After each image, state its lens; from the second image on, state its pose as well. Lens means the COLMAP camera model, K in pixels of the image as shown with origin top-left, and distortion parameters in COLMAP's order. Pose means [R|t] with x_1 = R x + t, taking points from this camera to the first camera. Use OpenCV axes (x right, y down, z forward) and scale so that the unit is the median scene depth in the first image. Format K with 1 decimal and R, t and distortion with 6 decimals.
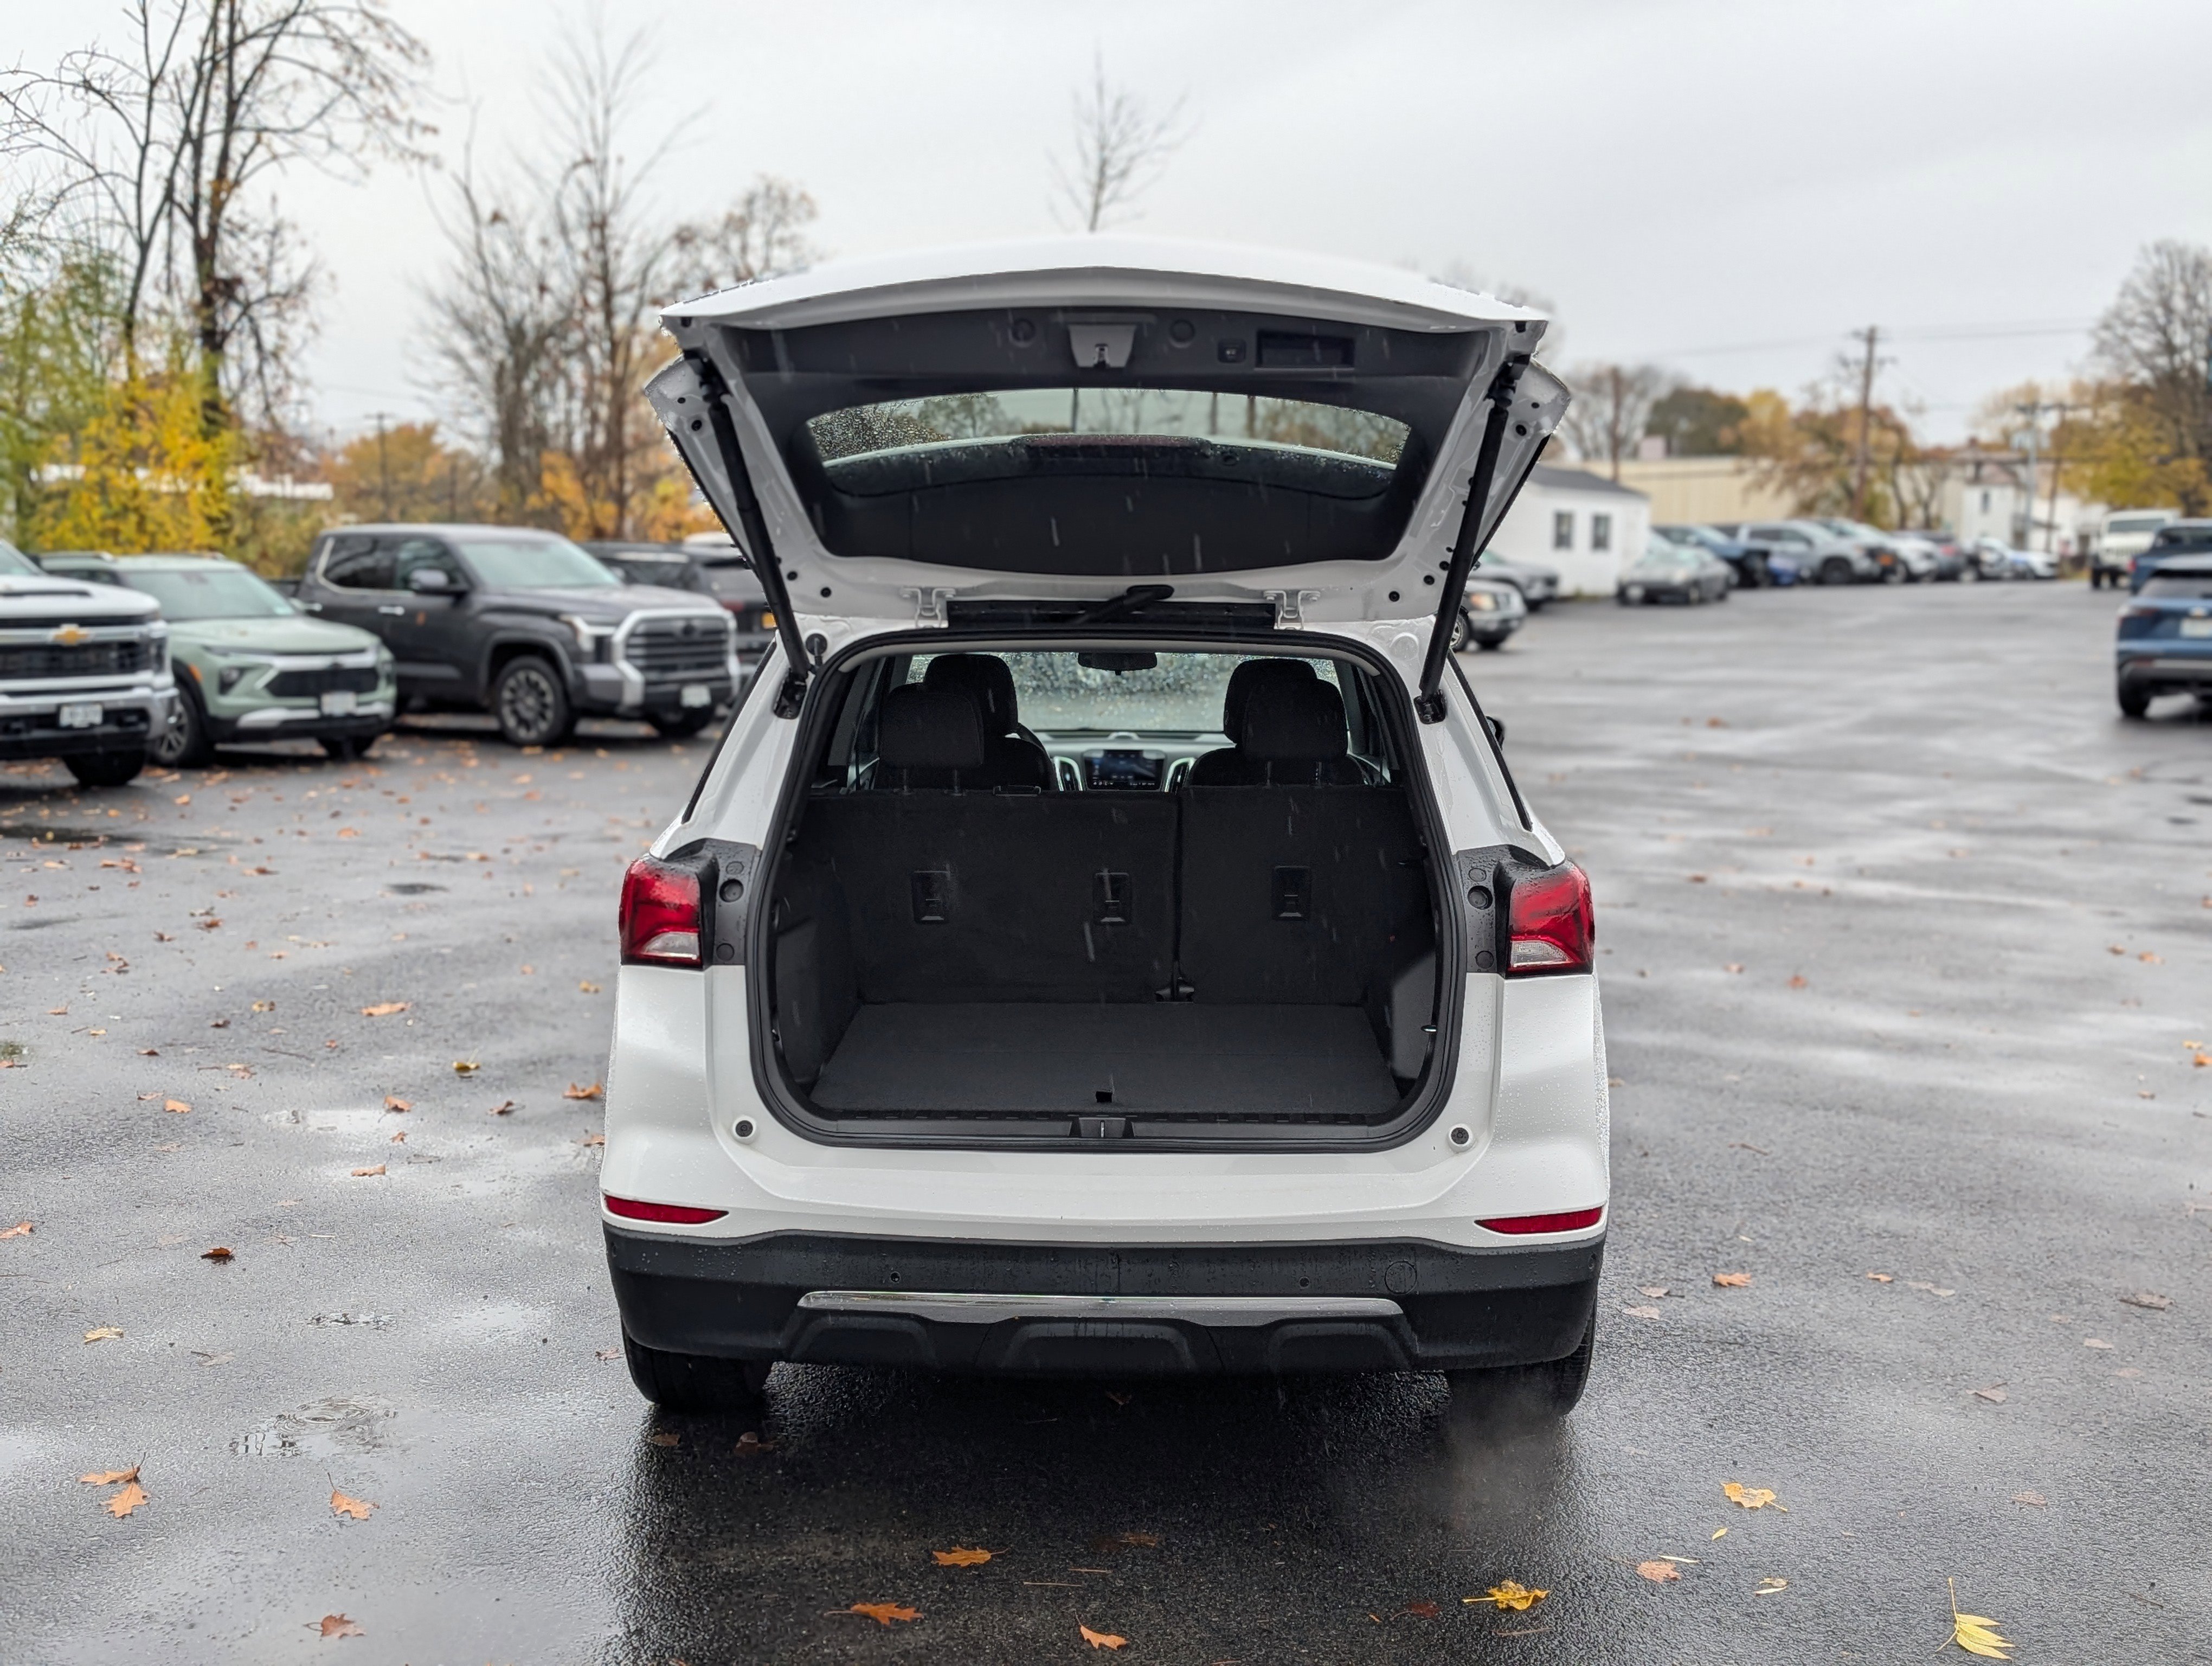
lens RADIAL K [[2322.3, 0, 1106.0], [0, 2322.3, 833.0], [0, 0, 1]] dist [0.009751, -0.005023]
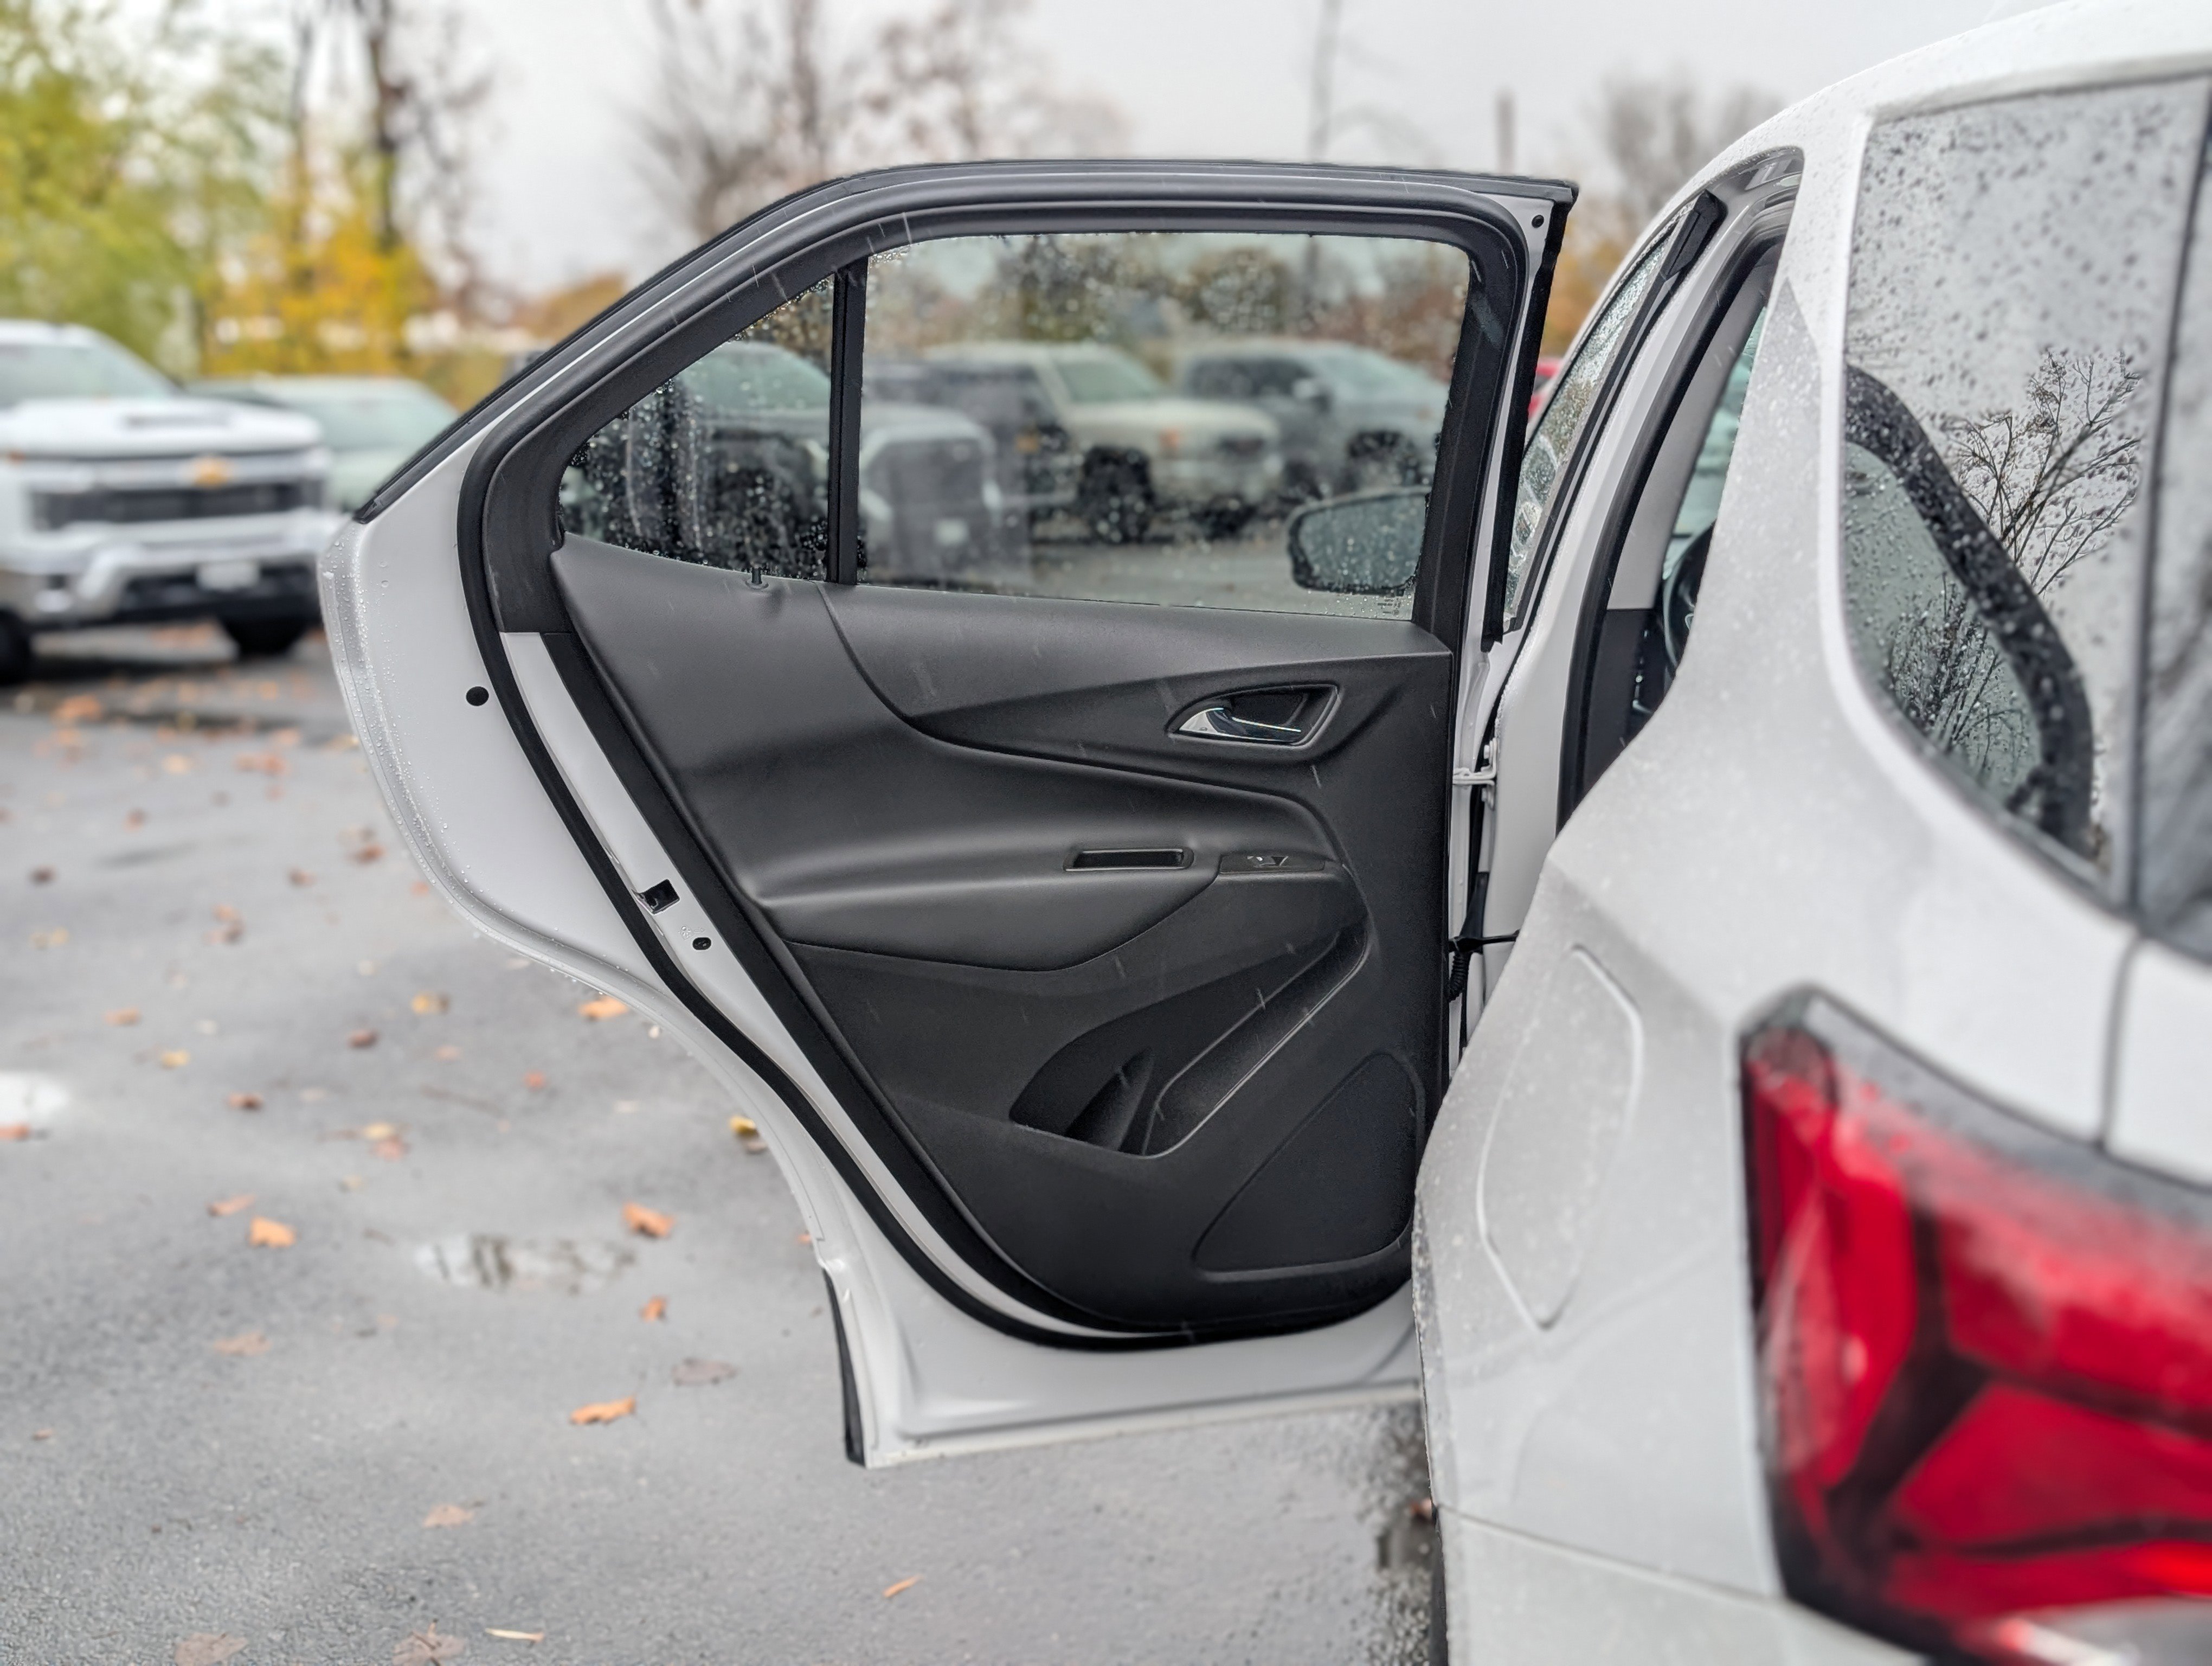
lens RADIAL K [[2322.3, 0, 1106.0], [0, 2322.3, 833.0], [0, 0, 1]] dist [0.009751, -0.005023]
pose [[0.996276, -0.015235, -0.084866, -0.060678], [0.020953, 0.997540, 0.066895, -0.006344], [0.083638, -0.068424, 0.994144, 0.191086]]
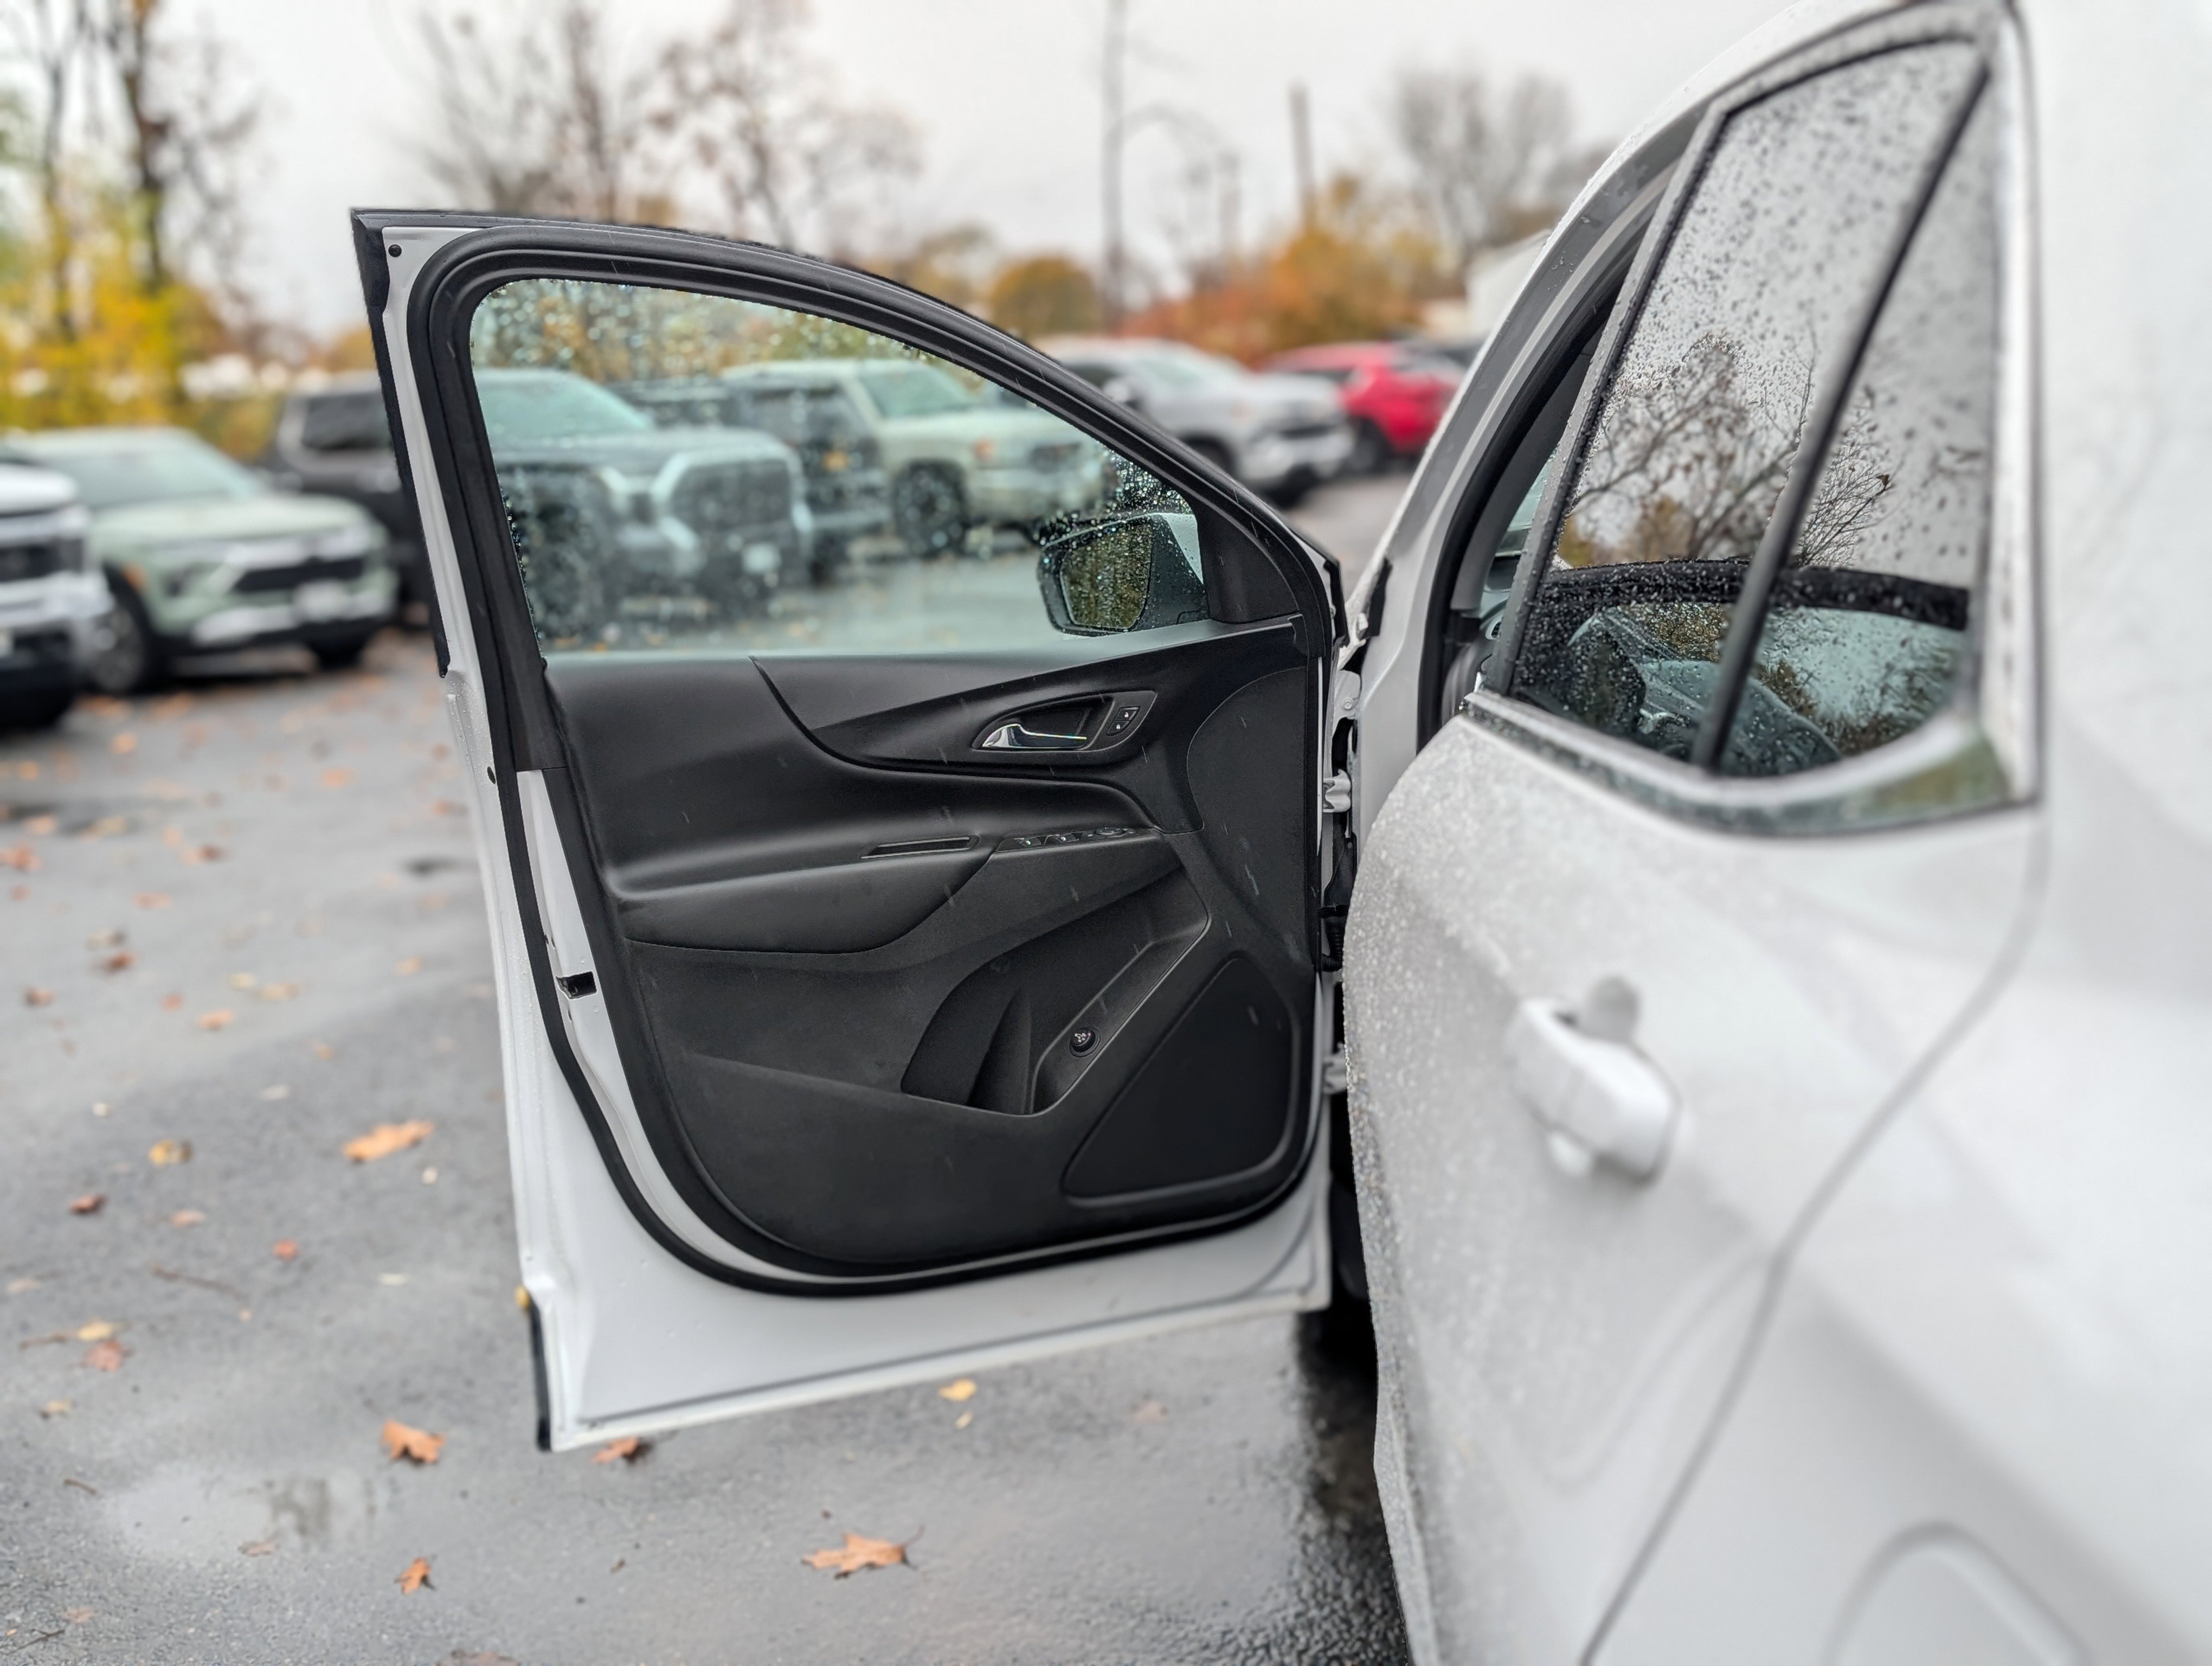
lens RADIAL K [[2310.9, 0, 1049.6], [0, 2310.9, 837.9], [0, 0, 1]] dist [-0.000377, -0.008622]
pose [[0.996702, -0.072463, -0.036528, -0.063962], [0.074853, 0.994807, 0.068968, -0.012081], [0.031340, -0.071475, 0.996950, 0.233205]]
